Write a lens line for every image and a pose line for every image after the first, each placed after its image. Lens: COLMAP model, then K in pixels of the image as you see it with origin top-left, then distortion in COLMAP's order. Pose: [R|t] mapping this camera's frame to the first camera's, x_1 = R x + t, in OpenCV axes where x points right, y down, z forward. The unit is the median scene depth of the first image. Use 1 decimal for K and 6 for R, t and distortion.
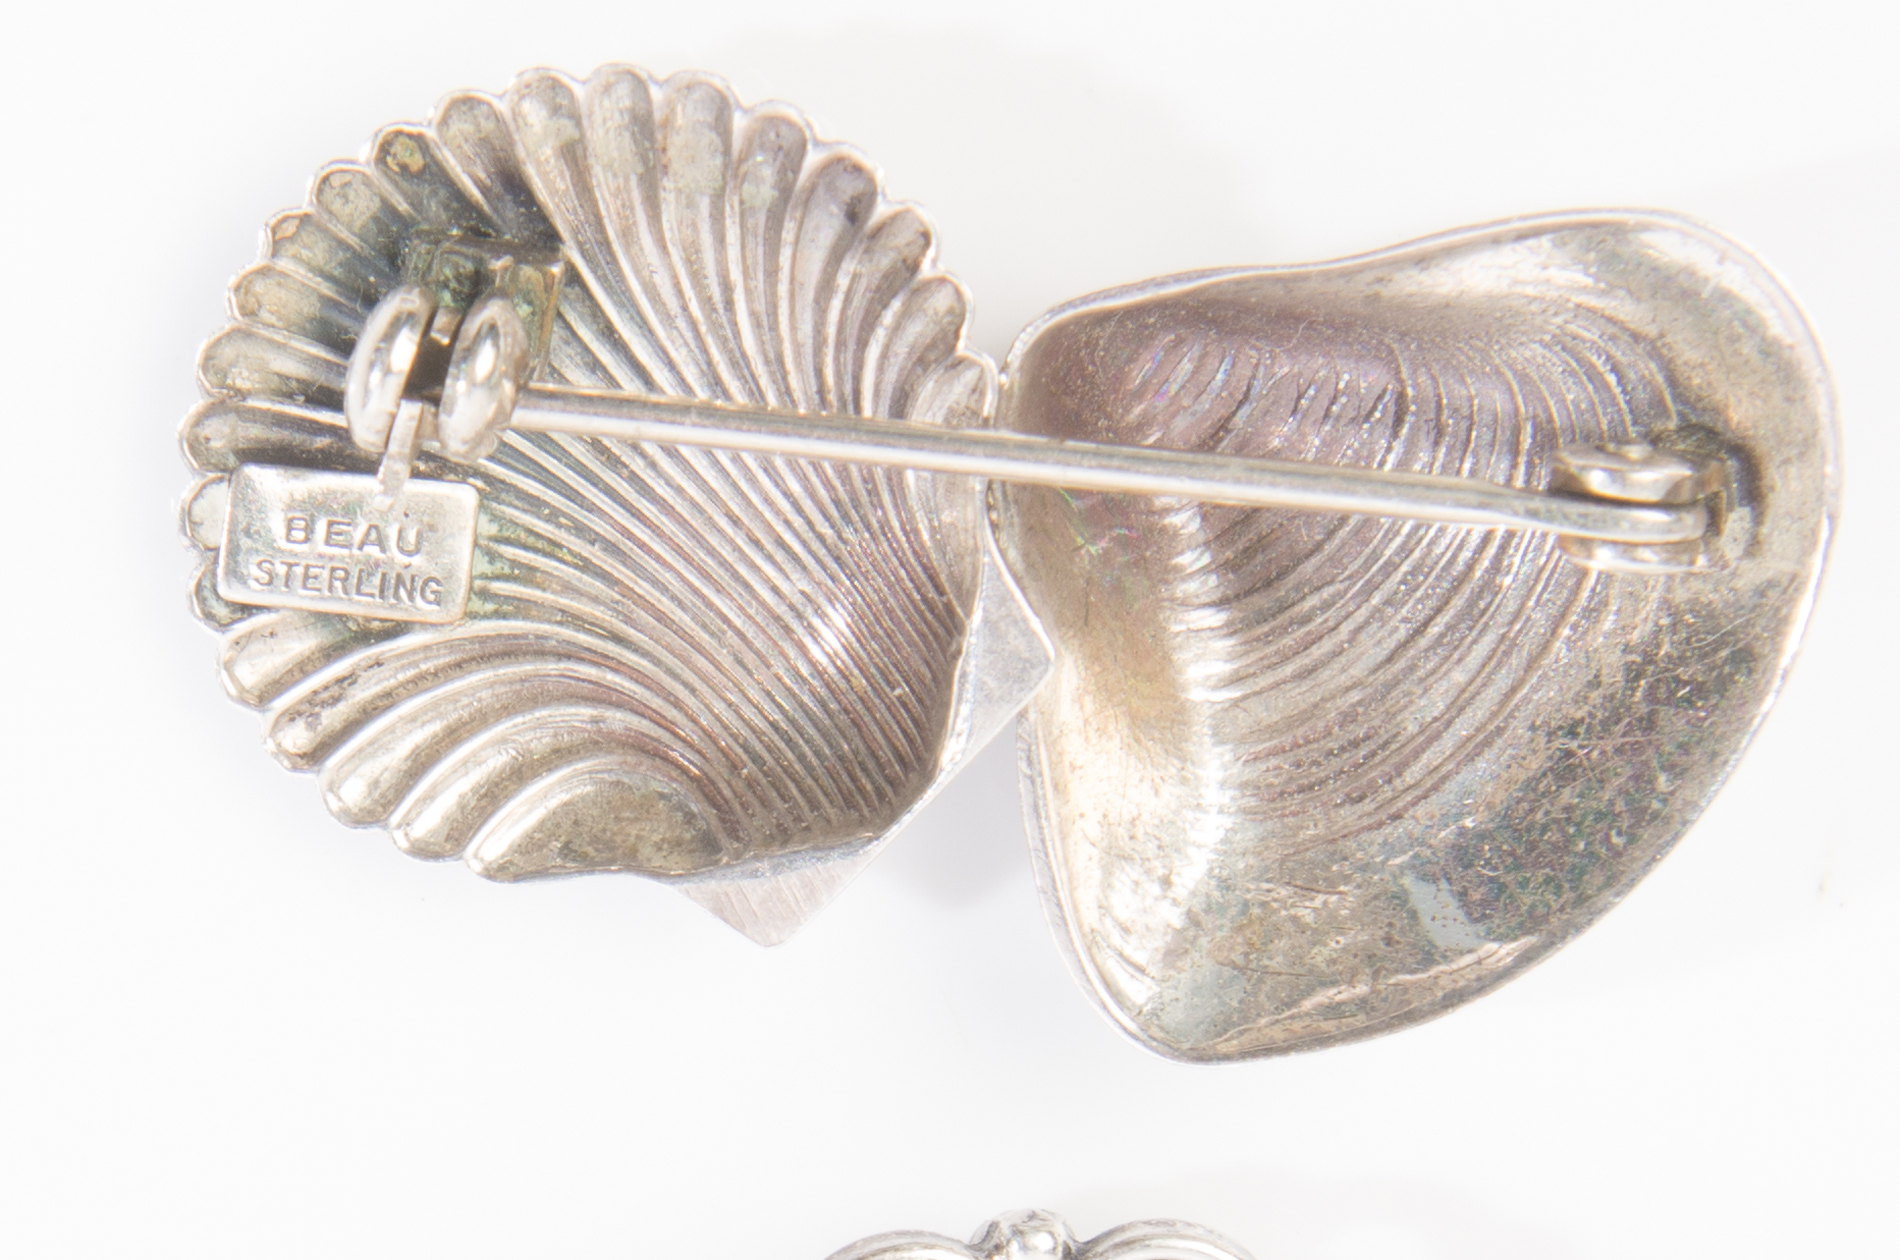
lens RADIAL K [[6211.3, 0, 948.3], [0, 6211.3, 630.1], [0, 0, 1]] dist [0.012448, 0.000000]
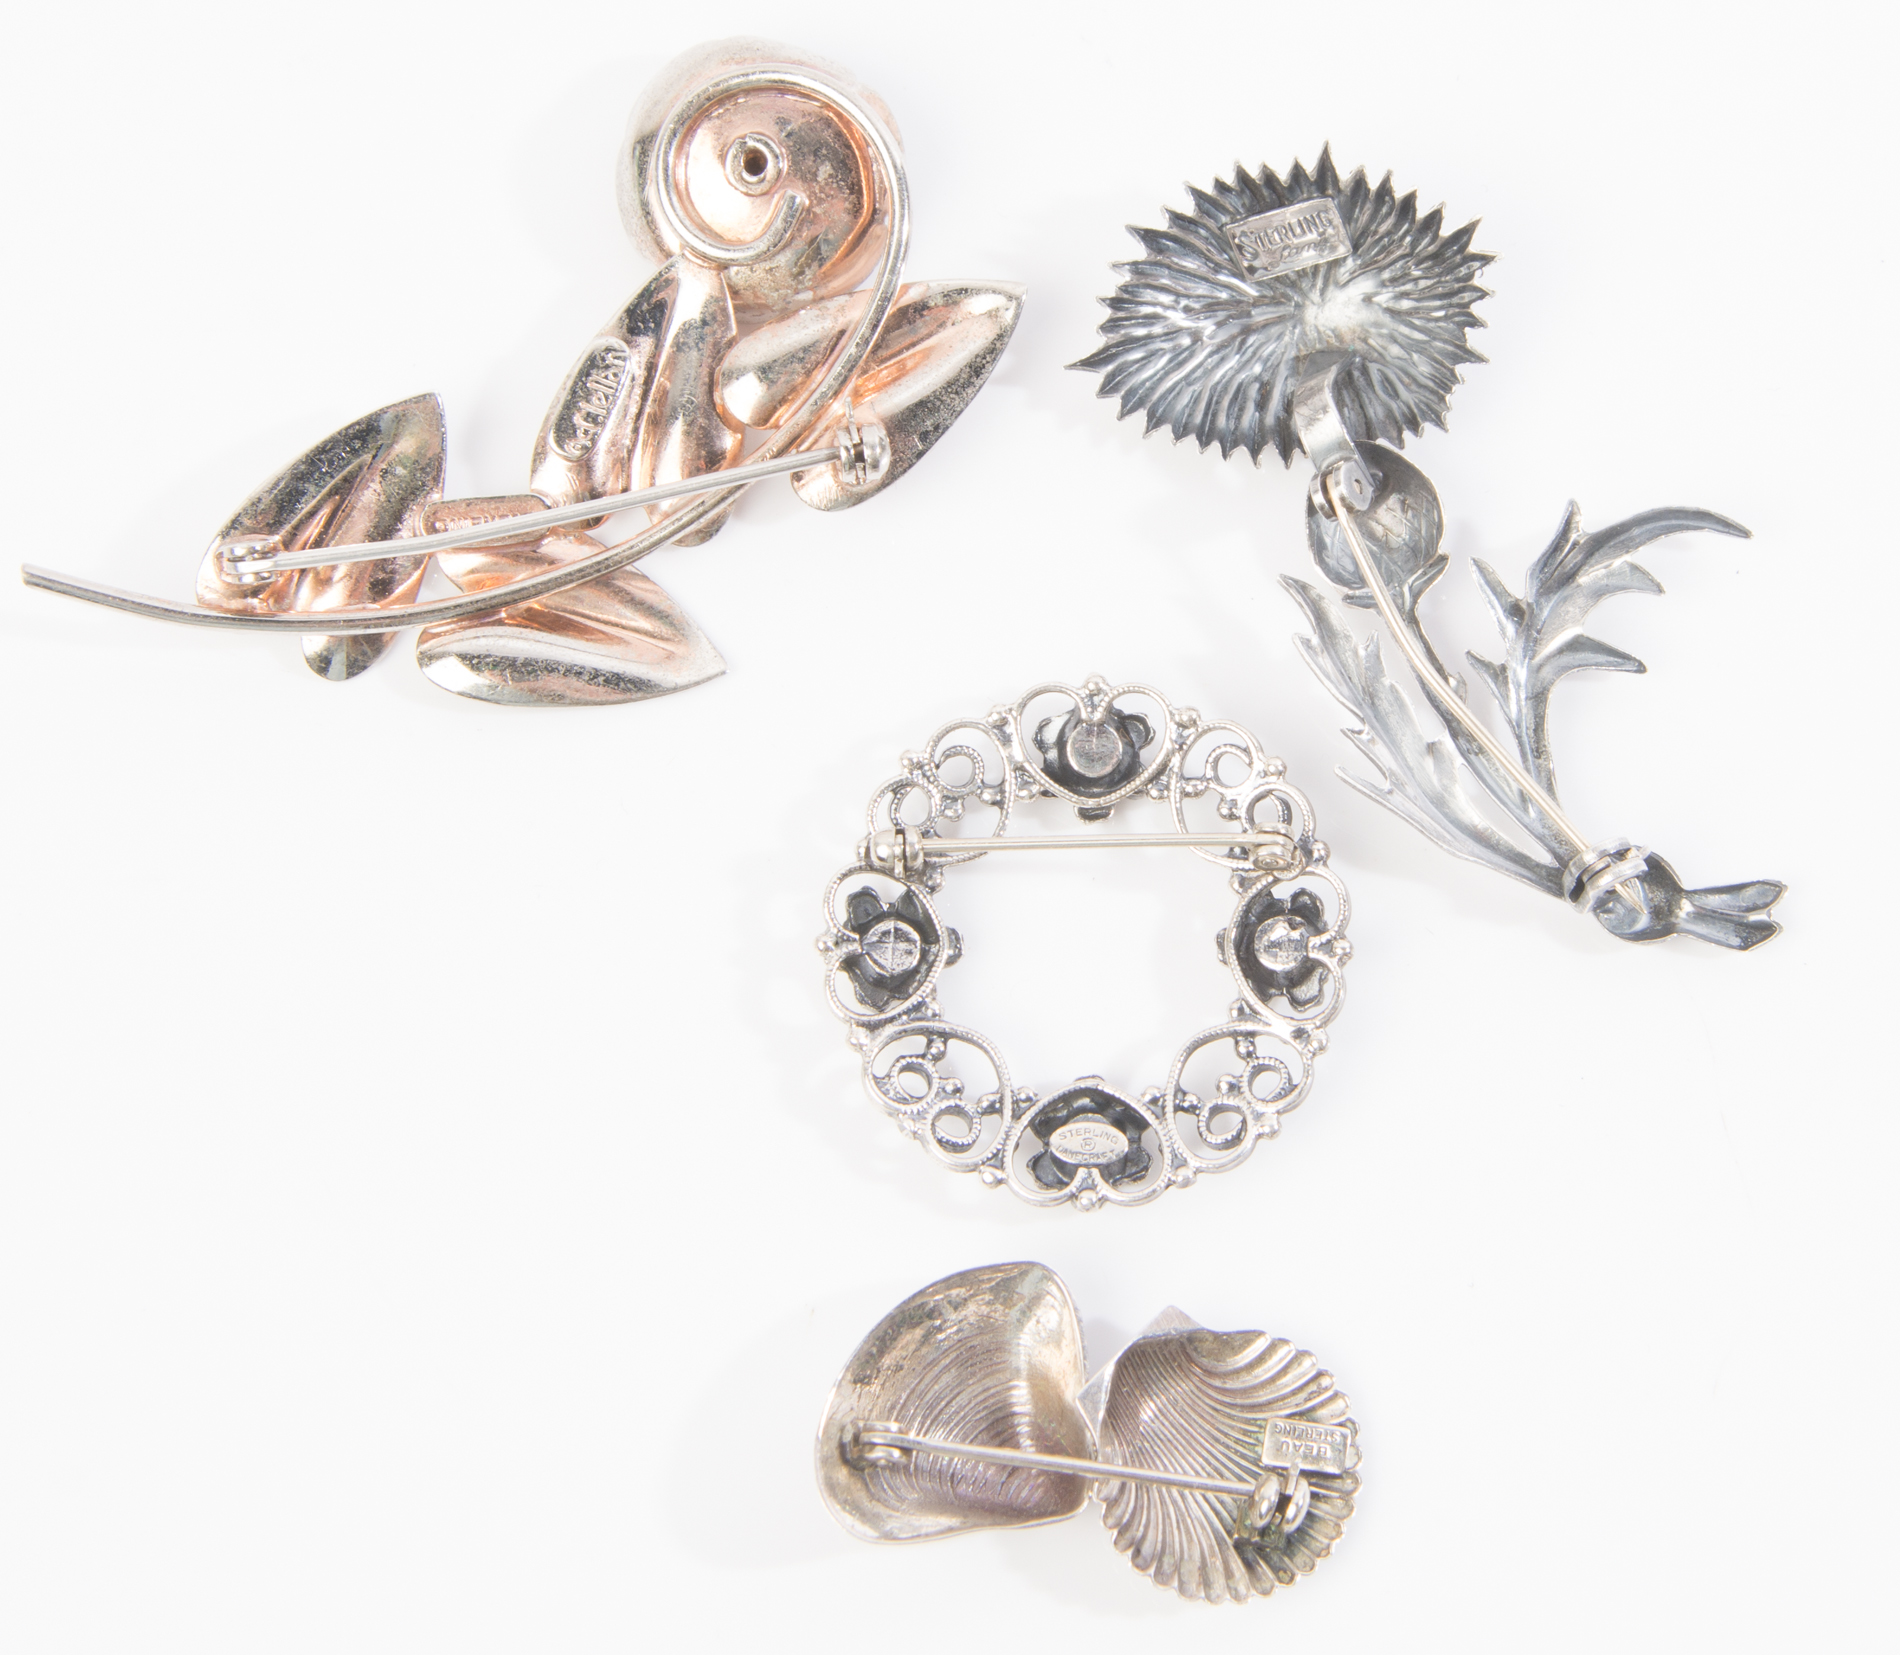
lens RADIAL K [[4213.7, 0, 958.2], [0, 4213.7, 839.8], [0, 0, 1]] dist [-0.017119, 0.000000]
pose [[-0.995184, -0.048023, -0.085454, 0.258601], [0.039264, -0.994072, 0.101385, 0.064269], [-0.089816, 0.097541, 0.991170, -1.028297]]
